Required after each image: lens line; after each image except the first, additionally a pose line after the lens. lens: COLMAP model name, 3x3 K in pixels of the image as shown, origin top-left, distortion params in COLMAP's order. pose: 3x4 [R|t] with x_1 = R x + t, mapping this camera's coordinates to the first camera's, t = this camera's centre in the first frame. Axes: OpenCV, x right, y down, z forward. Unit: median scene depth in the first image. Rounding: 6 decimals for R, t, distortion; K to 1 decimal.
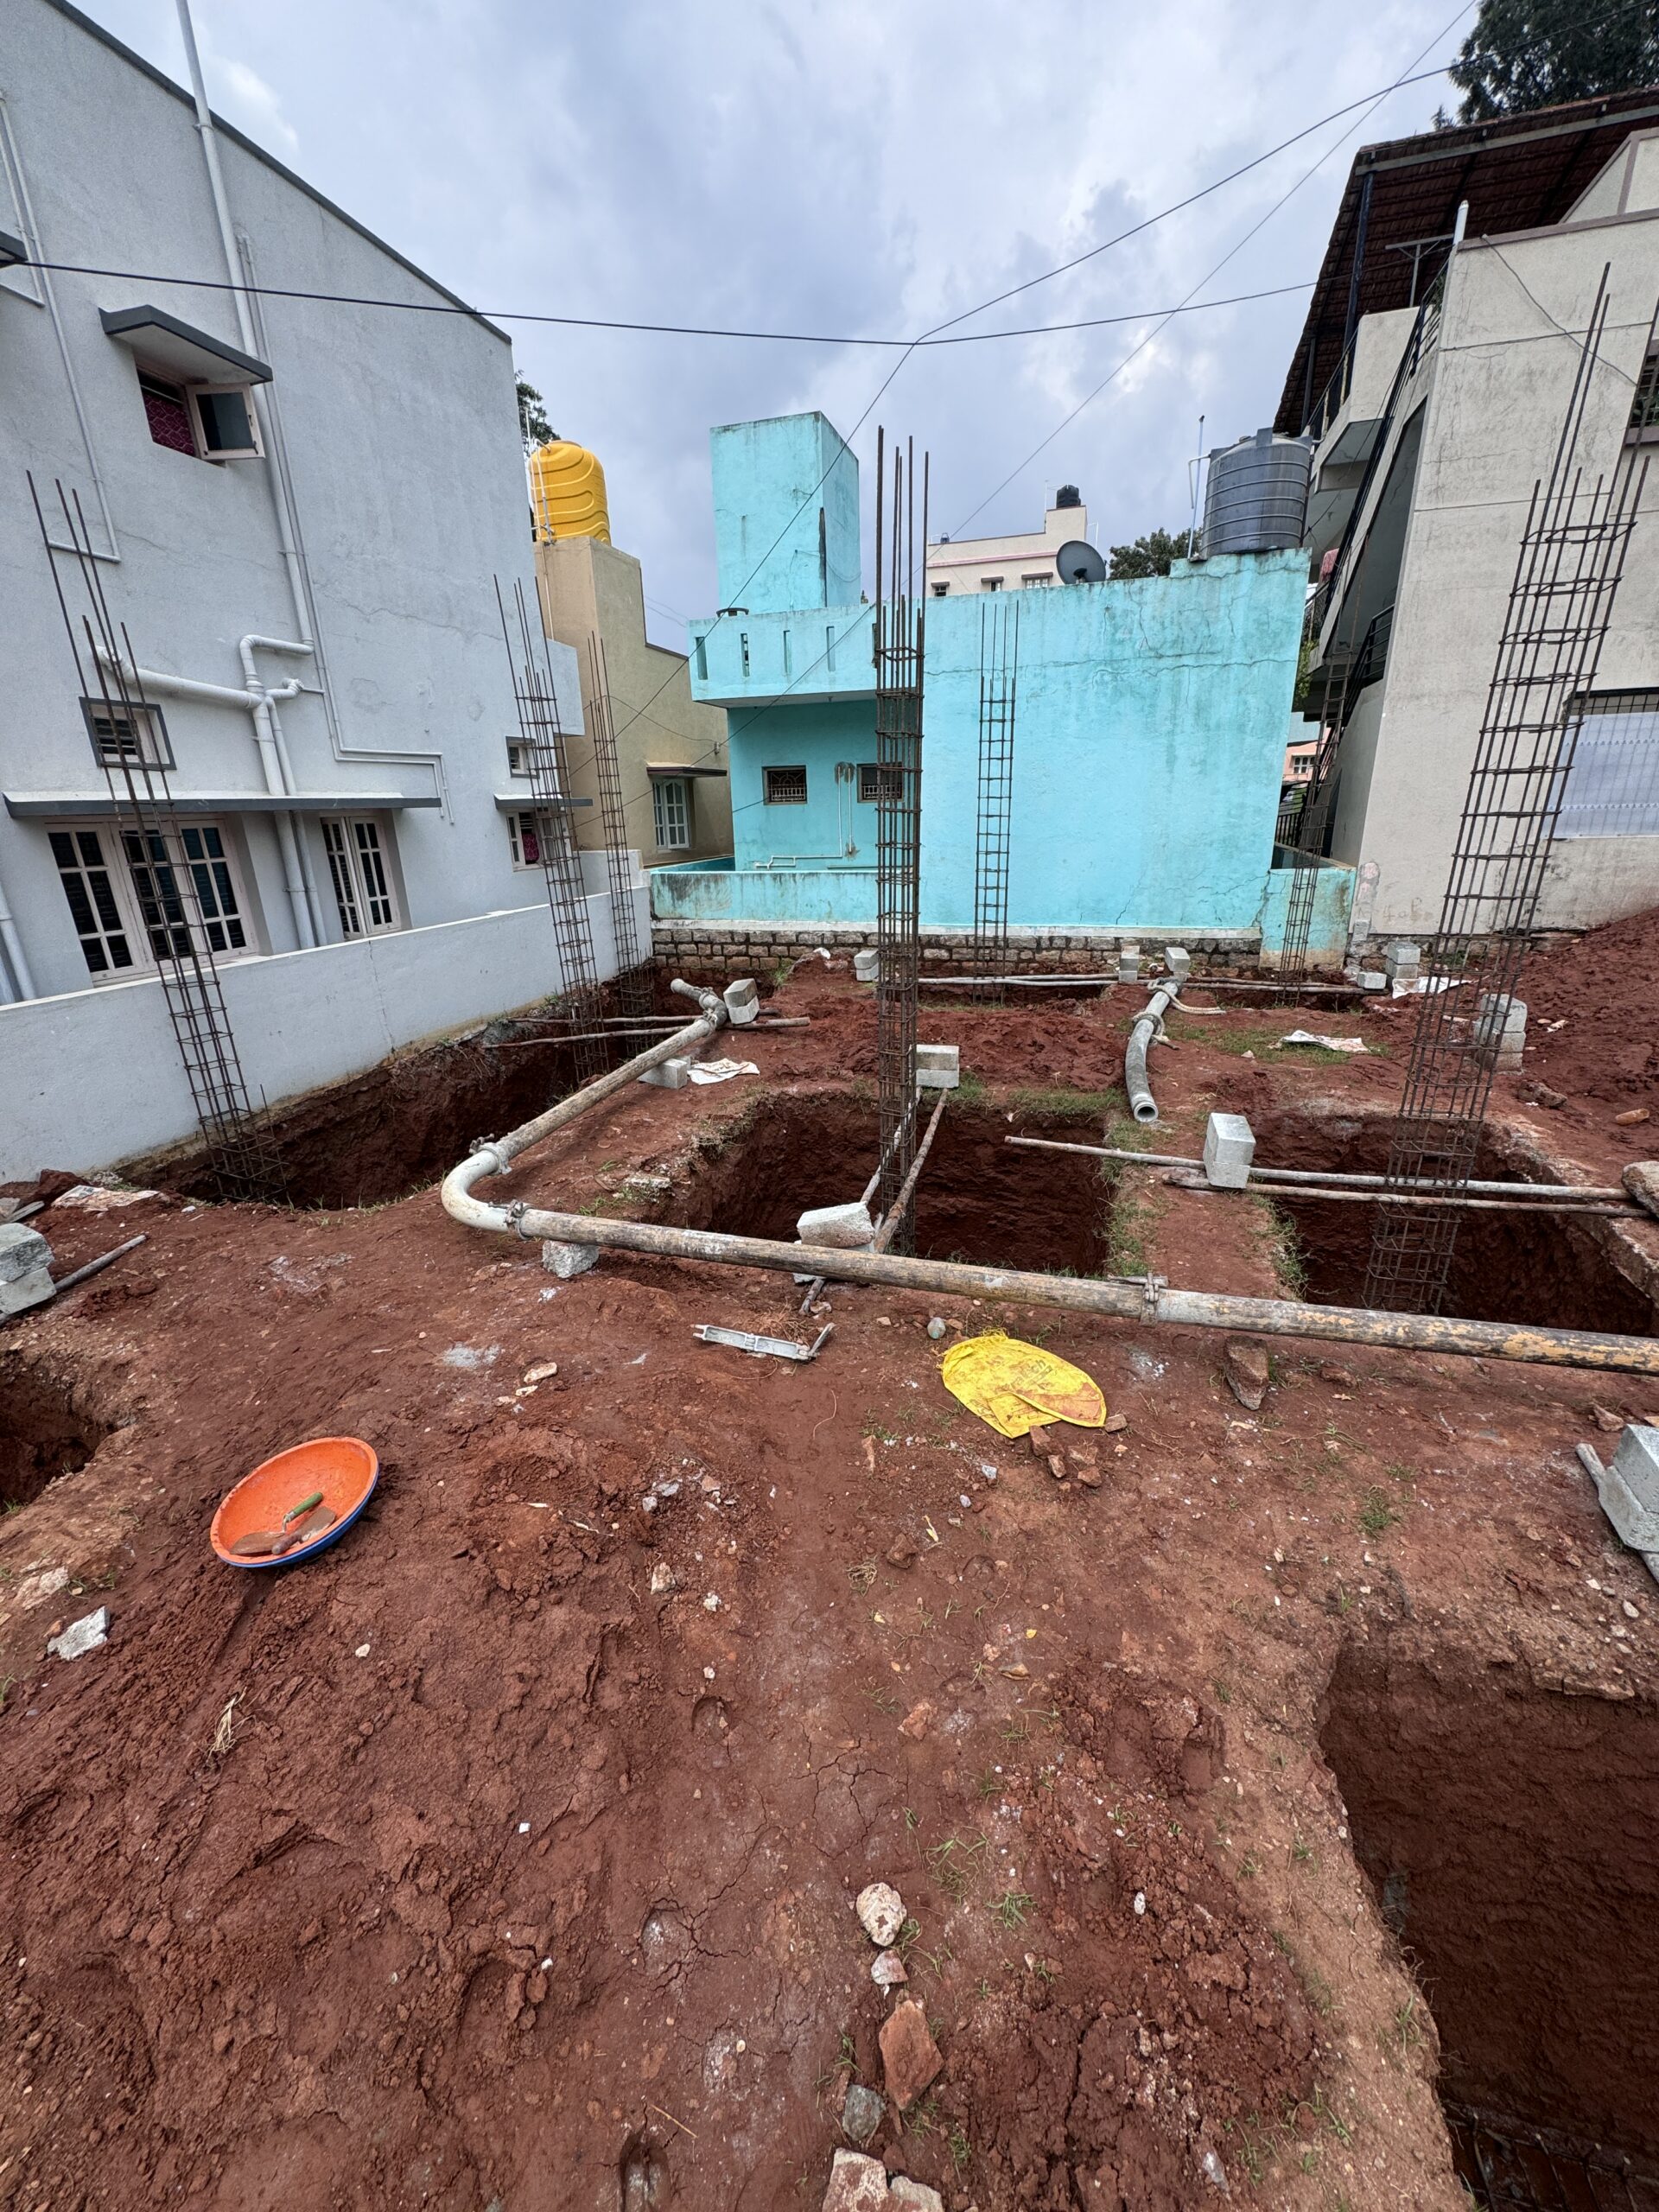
lens RADIAL K [[874.7, 0, 828.0], [0, 874.7, 1109.6], [0, 0, 1]] dist [-0.002612, -0.000367]
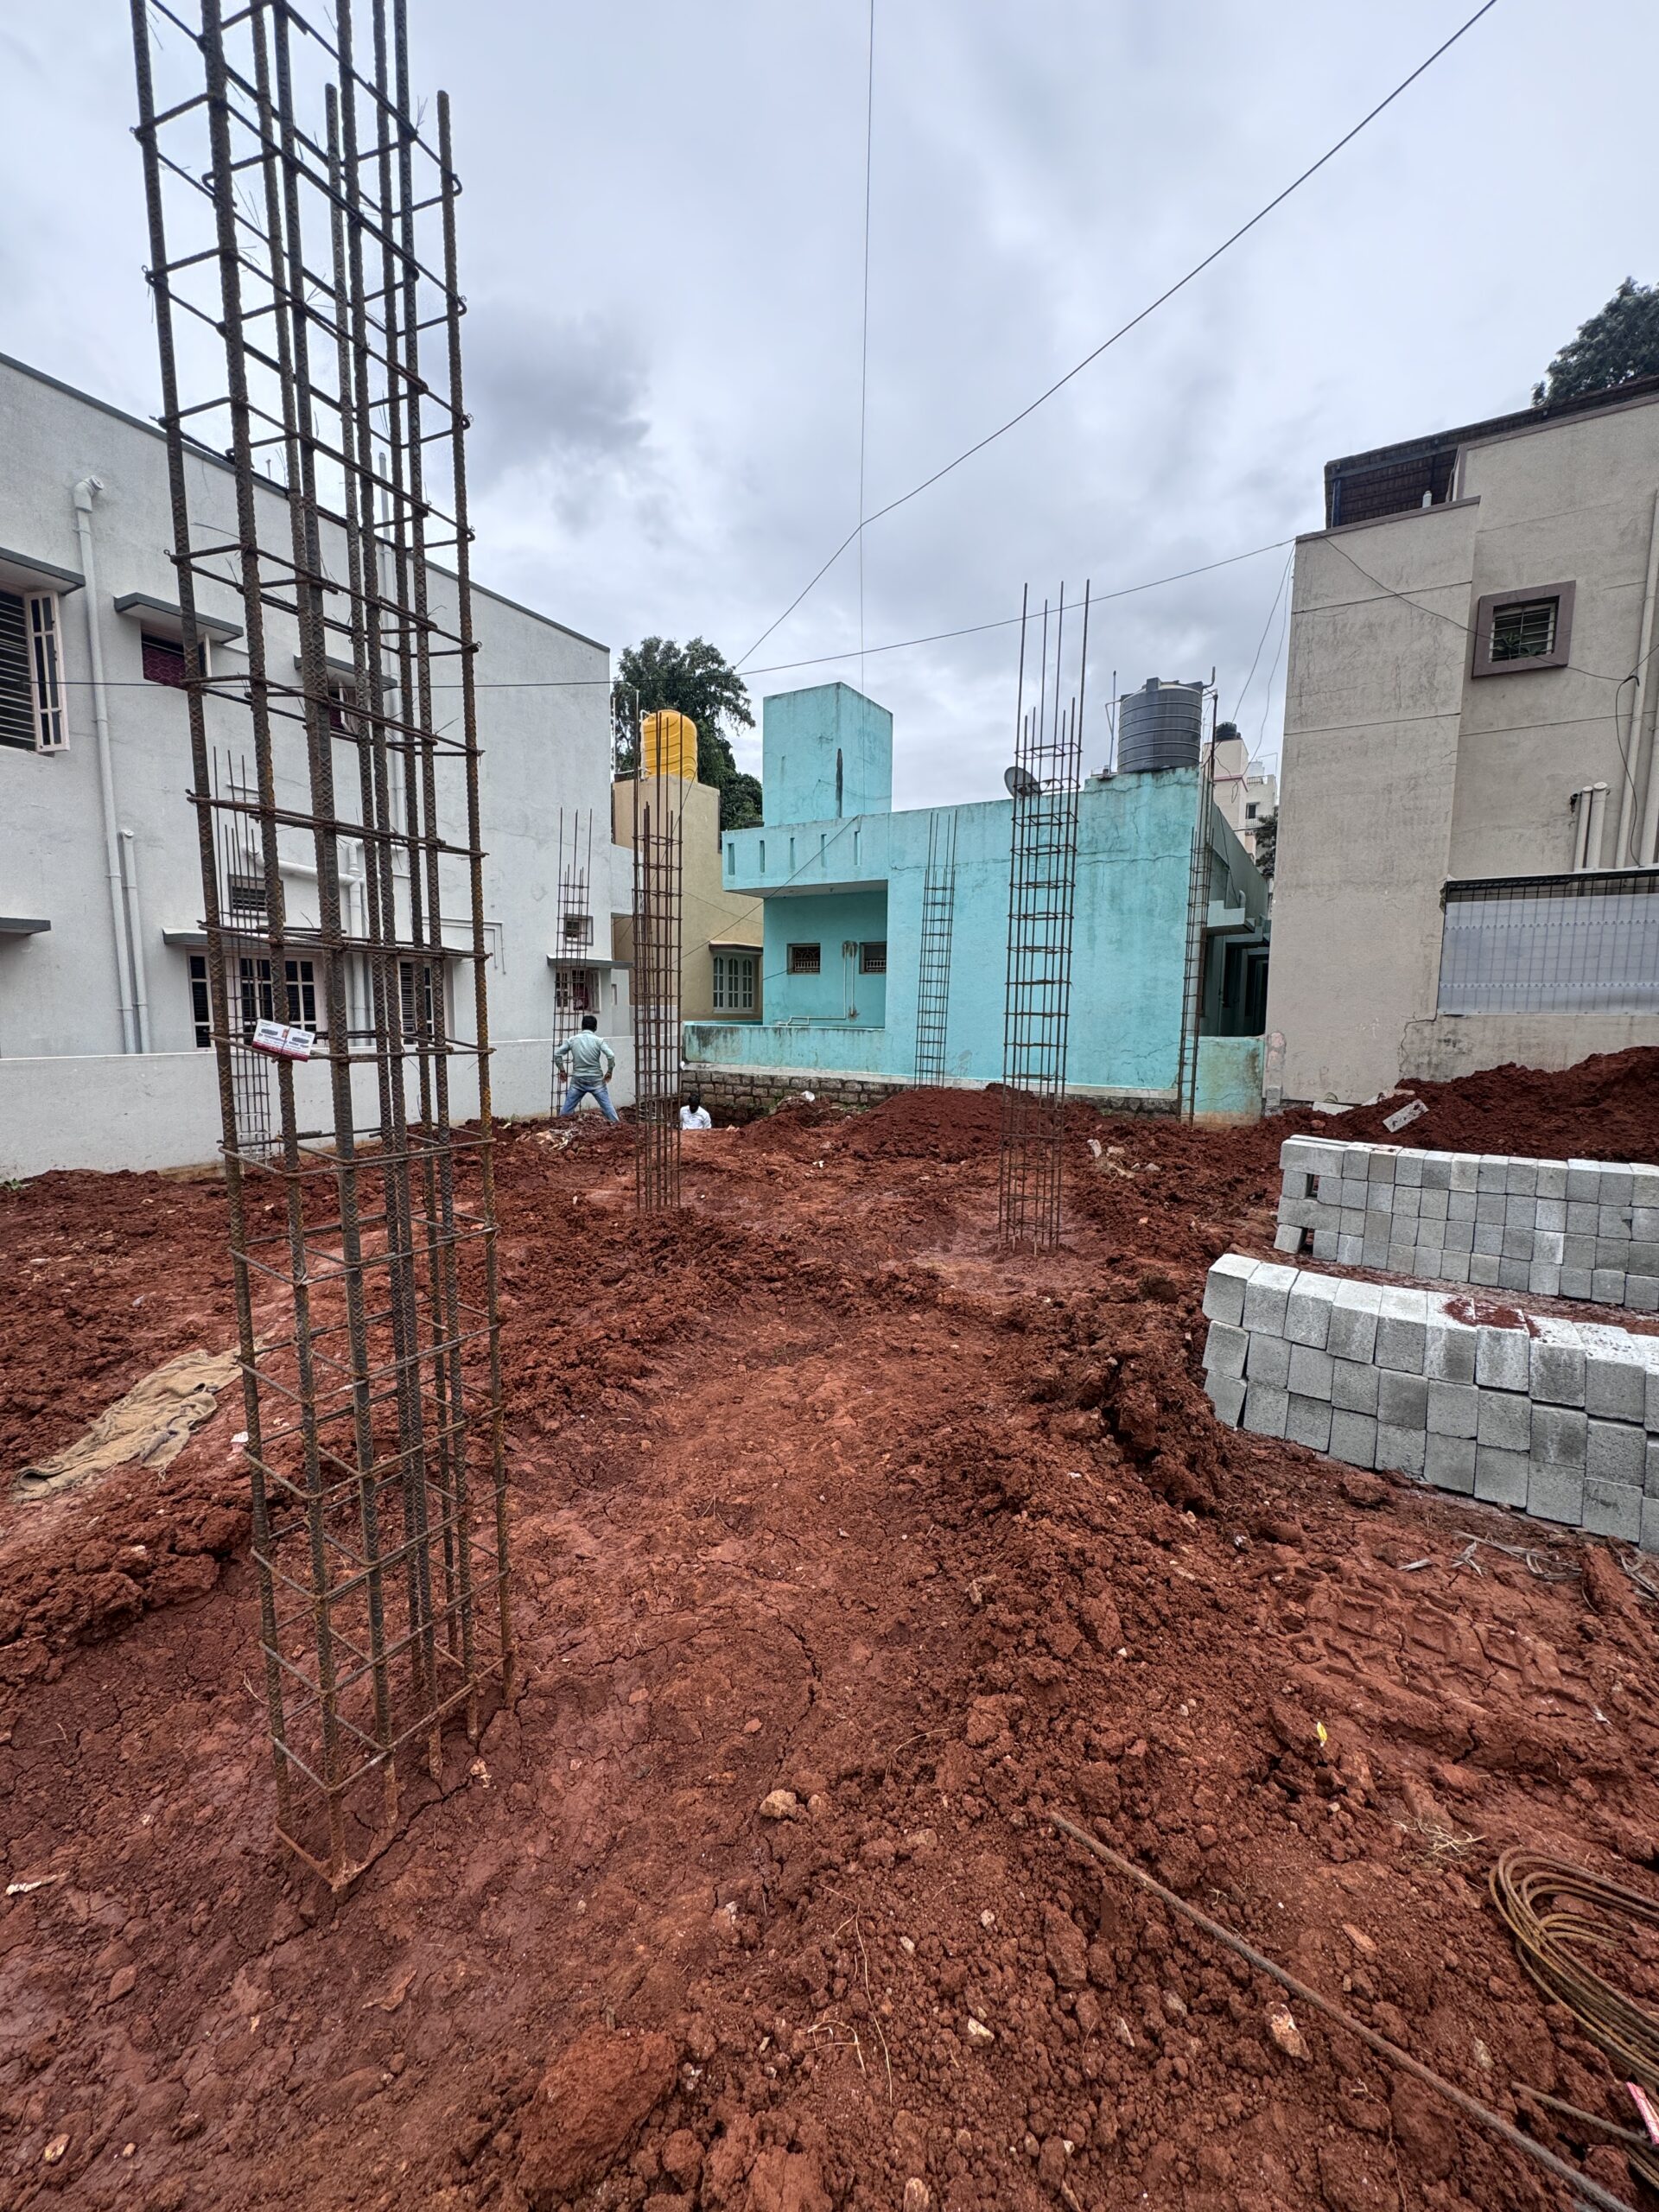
lens RADIAL K [[877.0, 0, 829.5], [0, 877.0, 1106.0], [0, 0, 1]] dist [-0.003386, 0.000516]
pose [[0.970593, 0.062132, -0.232569, 0.336503], [-0.111128, 0.972659, -0.203926, 0.075669], [0.213540, 0.223774, 0.950961, -0.095247]]
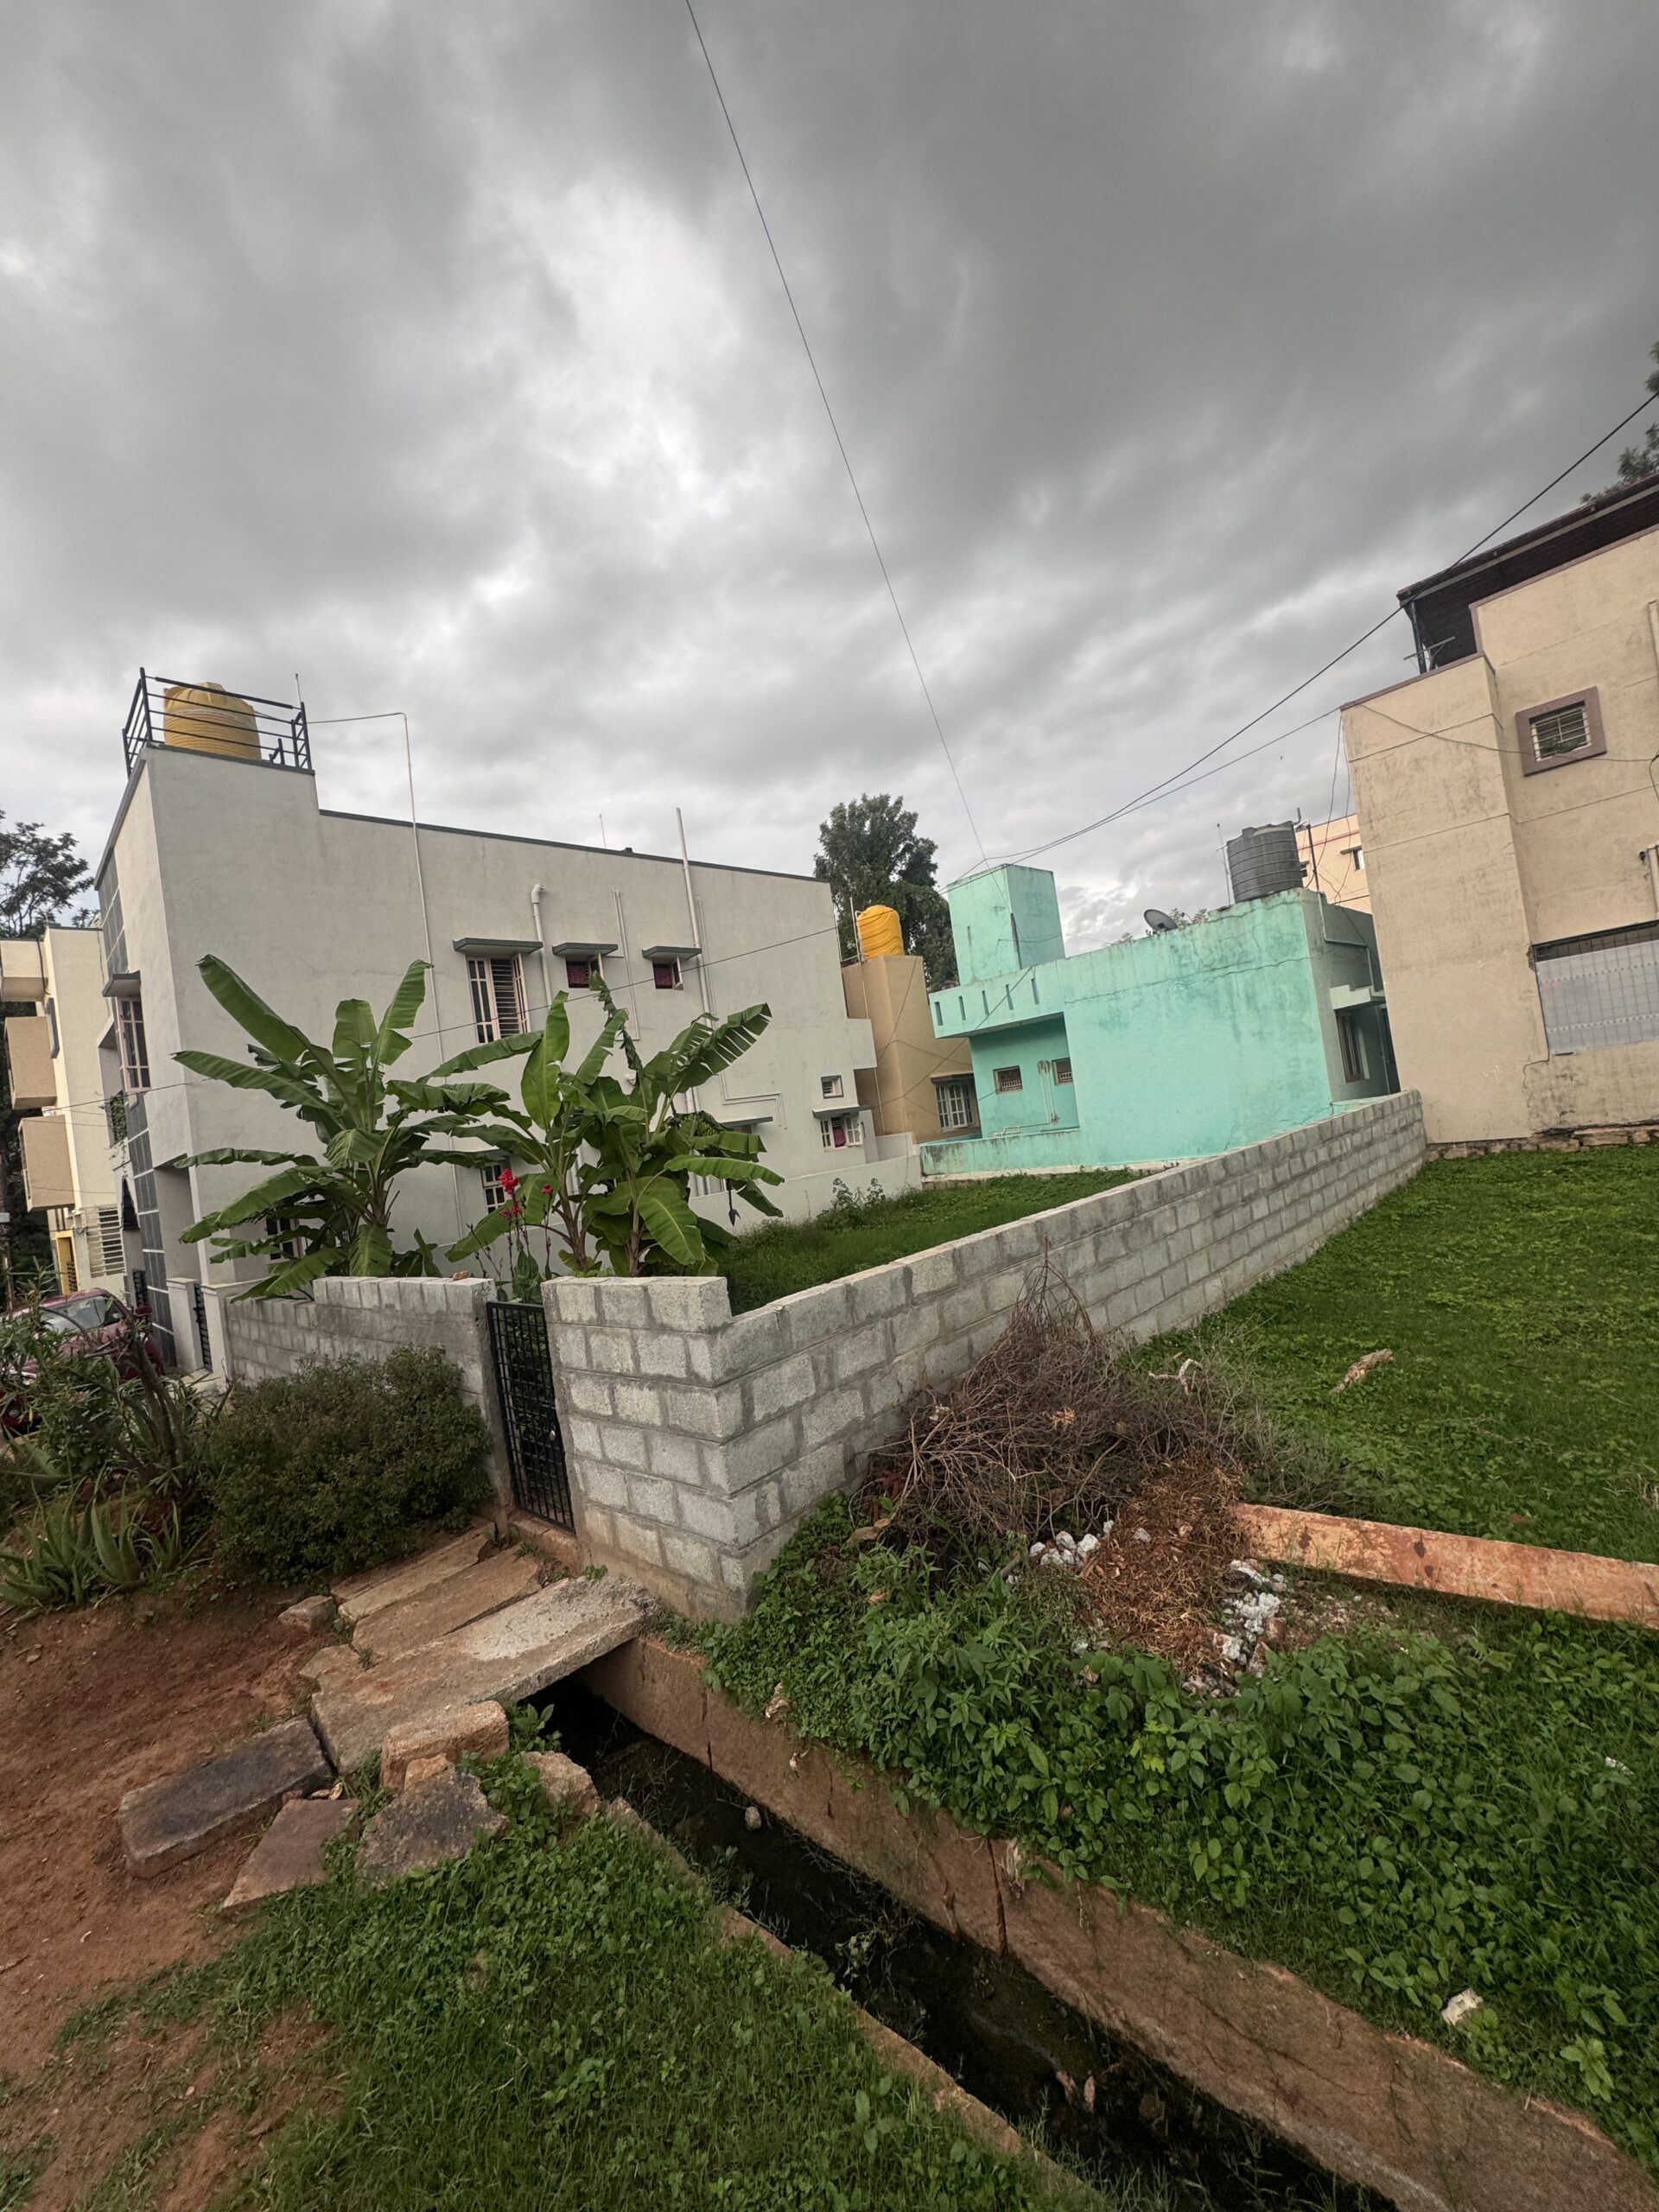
lens RADIAL K [[877.0, 0, 829.5], [0, 877.0, 1106.0], [0, 0, 1]] dist [-0.003386, 0.000516]
pose [[0.870610, -0.106665, -0.480272, 0.478466], [-0.046695, 0.953891, -0.296498, 0.145189], [0.489753, 0.280560, 0.825486, -0.416612]]
